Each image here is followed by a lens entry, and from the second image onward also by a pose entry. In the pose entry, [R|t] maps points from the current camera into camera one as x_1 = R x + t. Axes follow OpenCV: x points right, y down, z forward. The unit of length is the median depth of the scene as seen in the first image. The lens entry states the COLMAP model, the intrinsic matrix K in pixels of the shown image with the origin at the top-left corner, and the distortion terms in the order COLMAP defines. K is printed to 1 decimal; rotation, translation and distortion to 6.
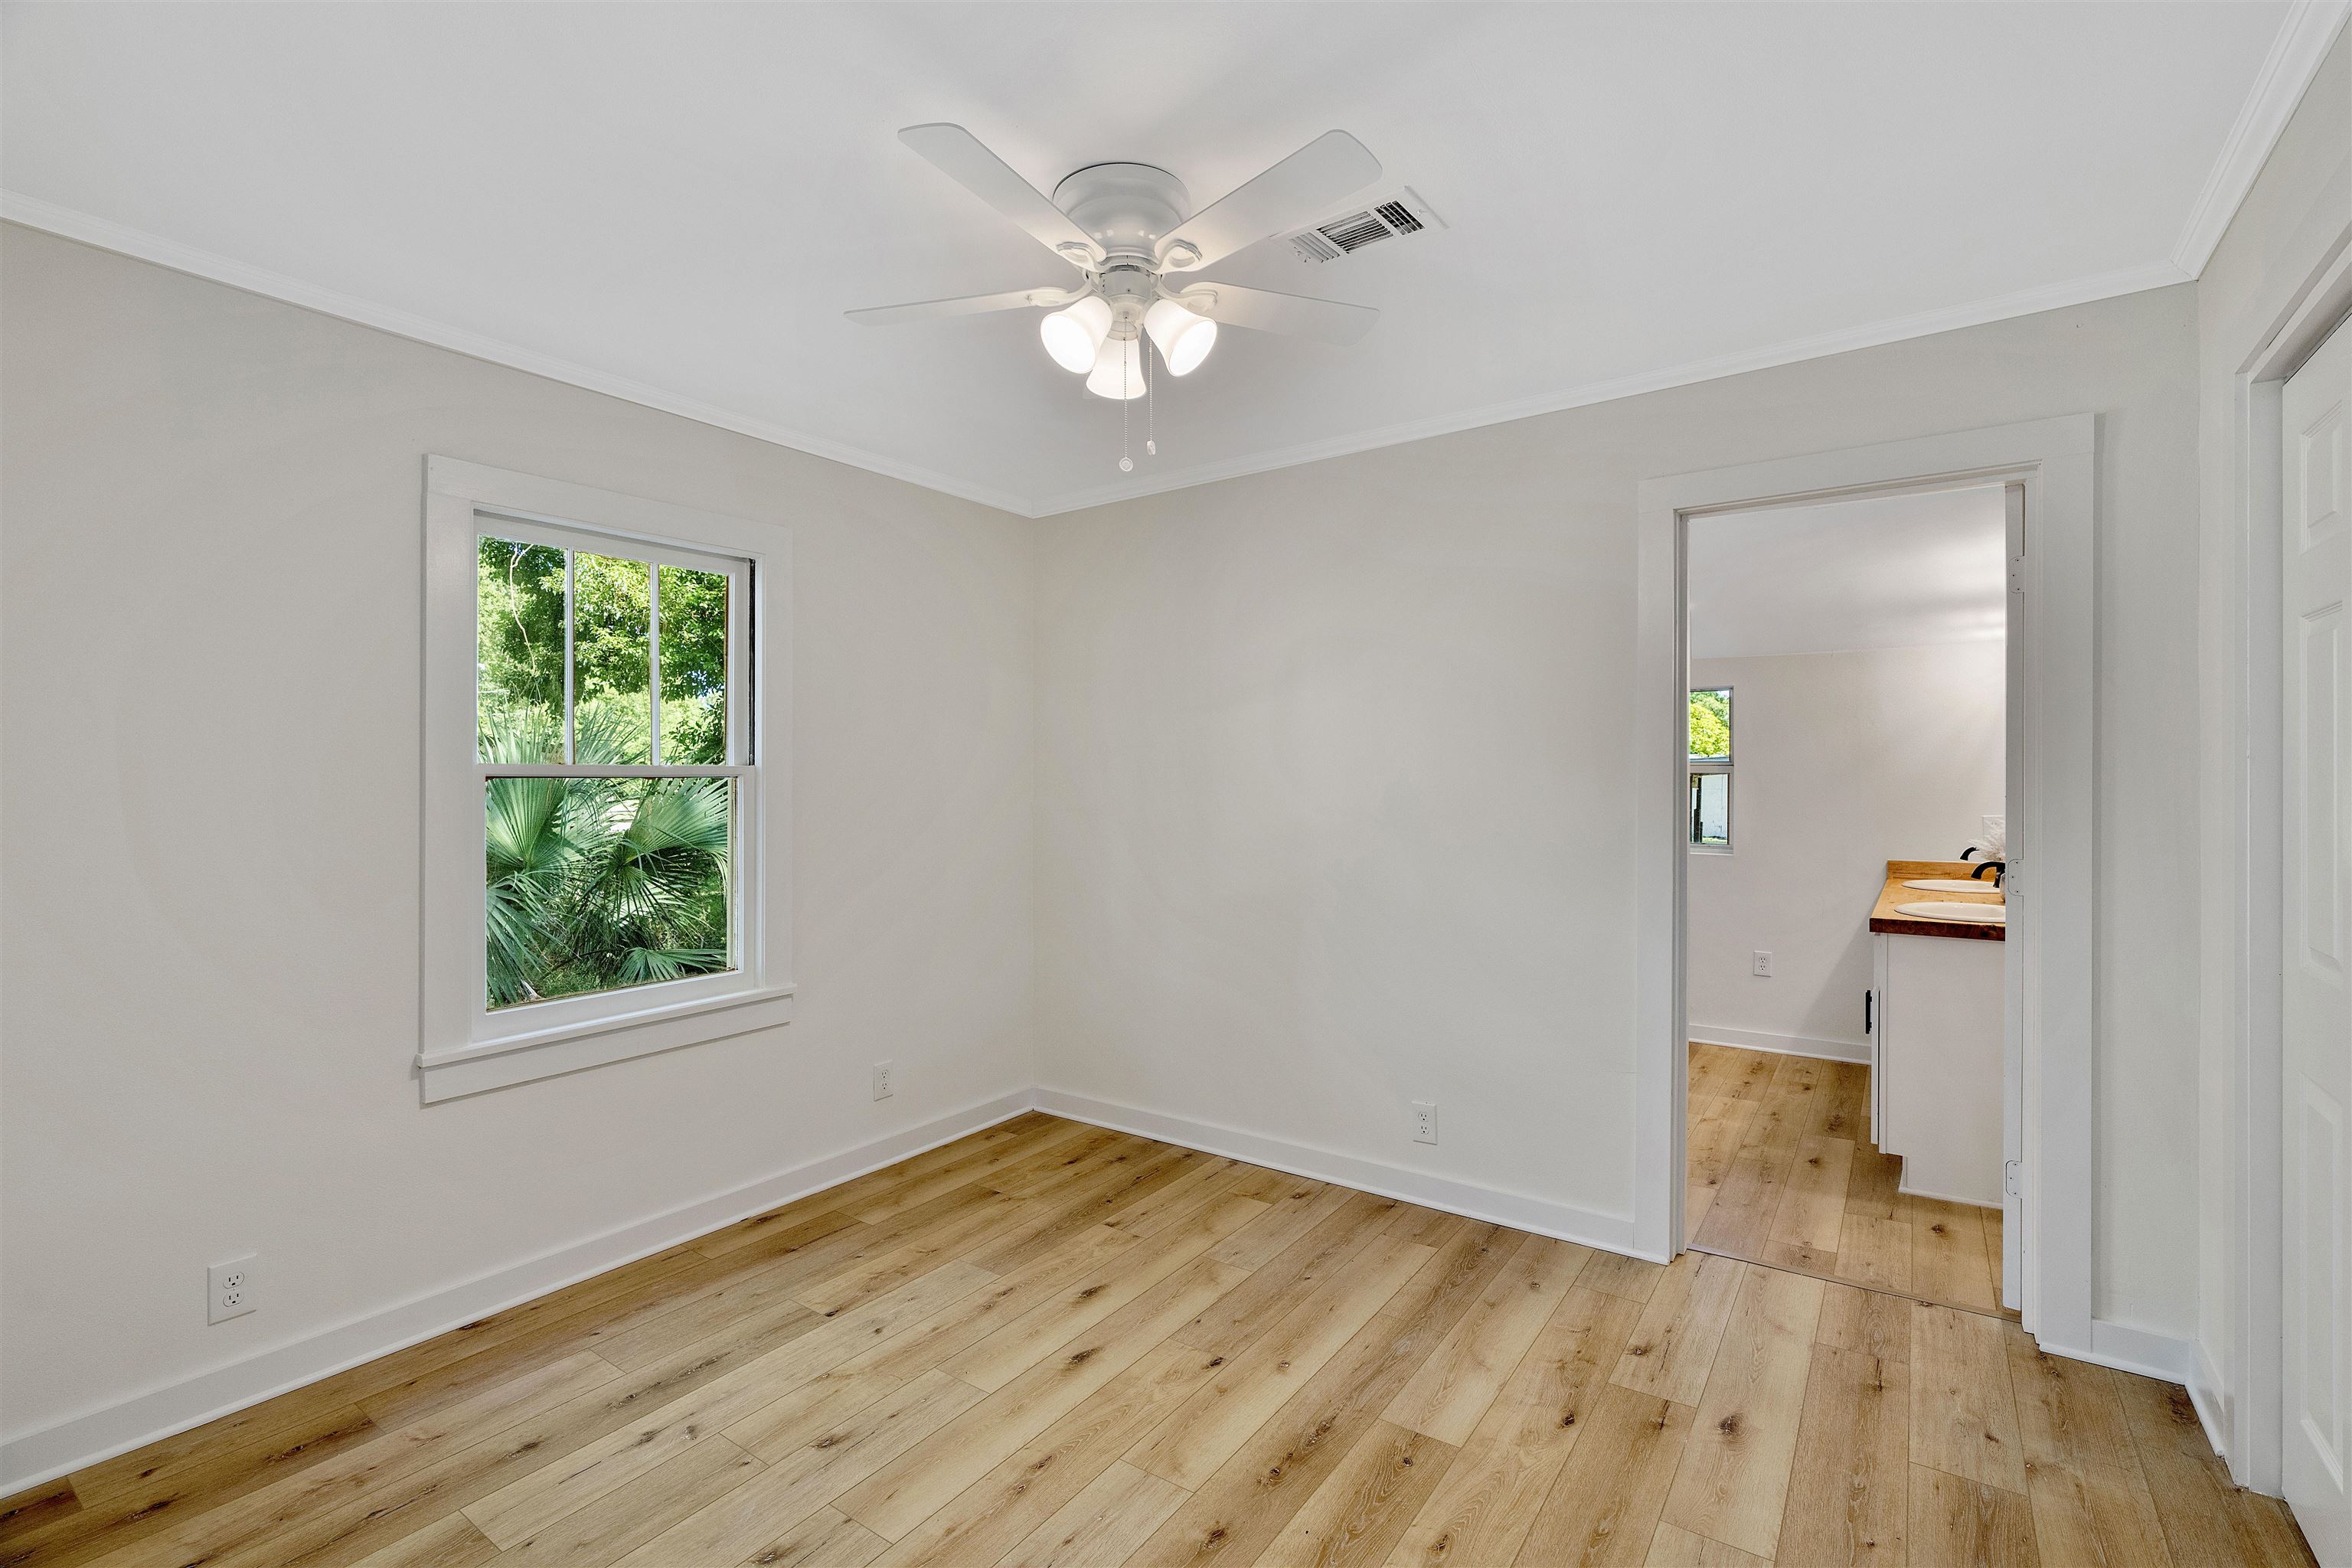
lens RADIAL K [[1061.3, 0, 1178.8], [0, 1061.3, 776.8], [0, 0, 1]] dist [0.000788, 0.000813]
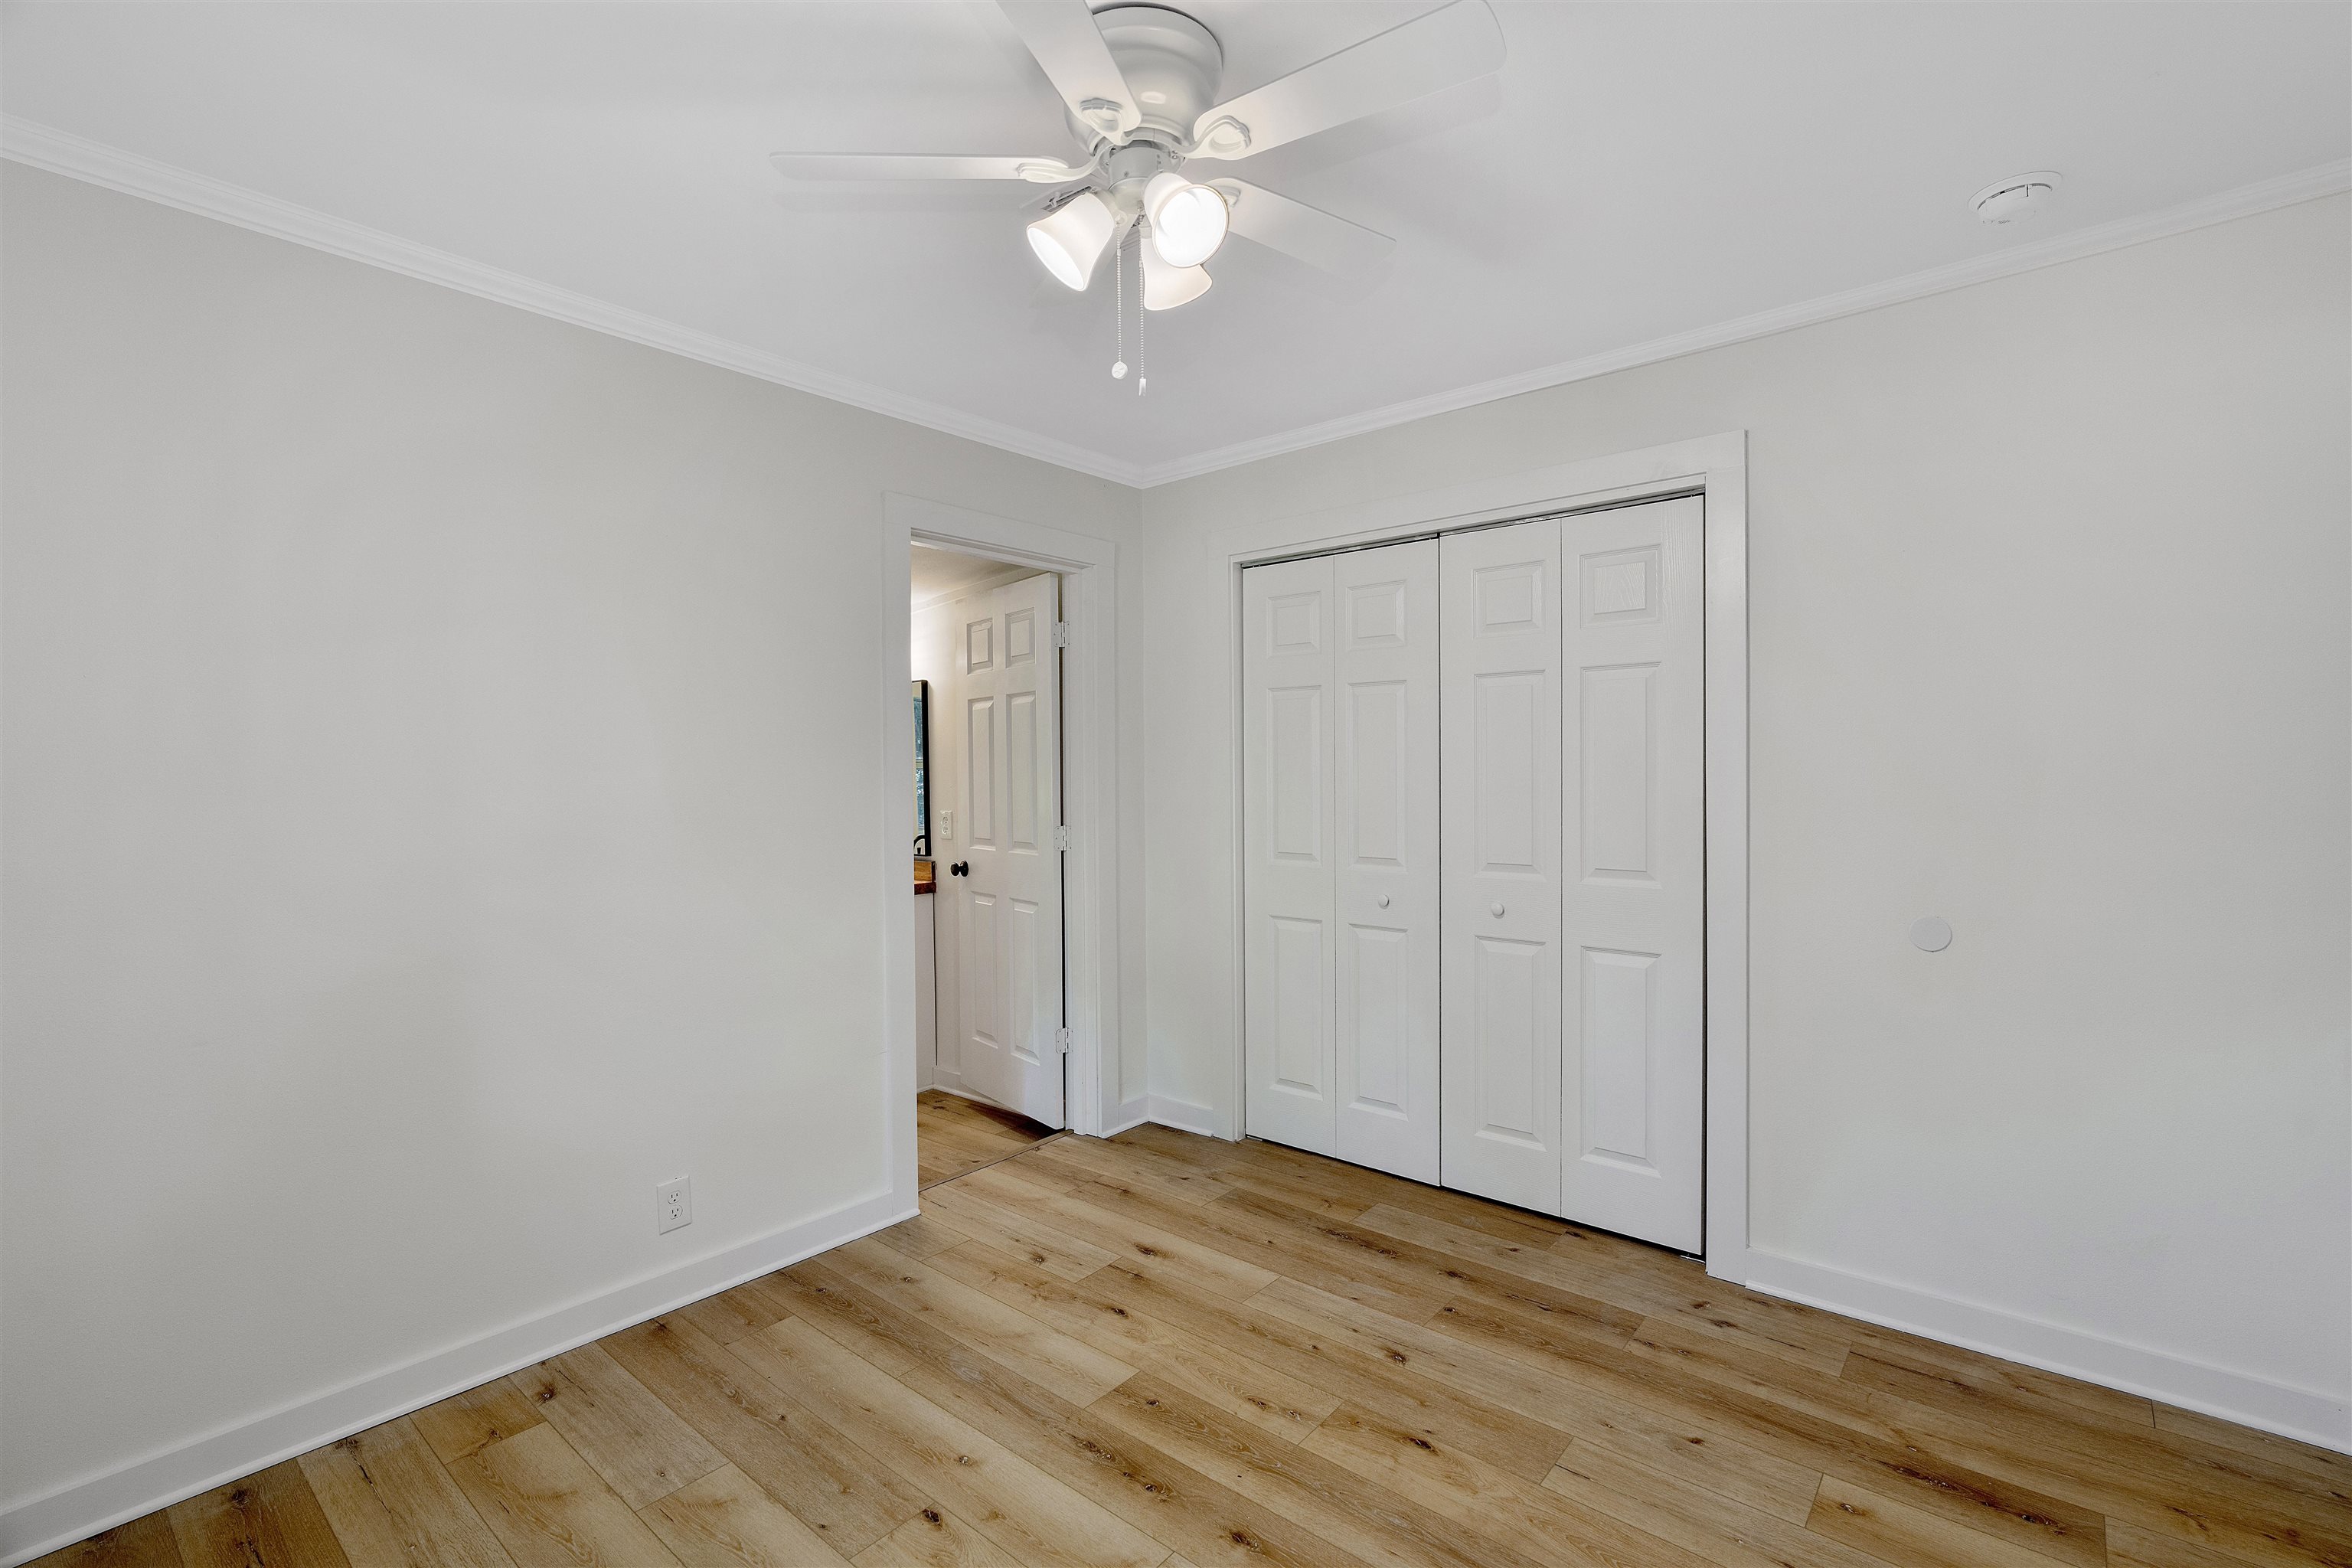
lens RADIAL K [[1061.3, 0, 1179.9], [0, 1061.3, 781.3], [0, 0, 1]] dist [0.000788, 0.000813]
pose [[0.084043, -0.007585, 0.996433, -0.712238], [0.009534, 0.999931, 0.006808, 0.004213], [-0.996417, 0.008928, 0.084109, 0.729362]]
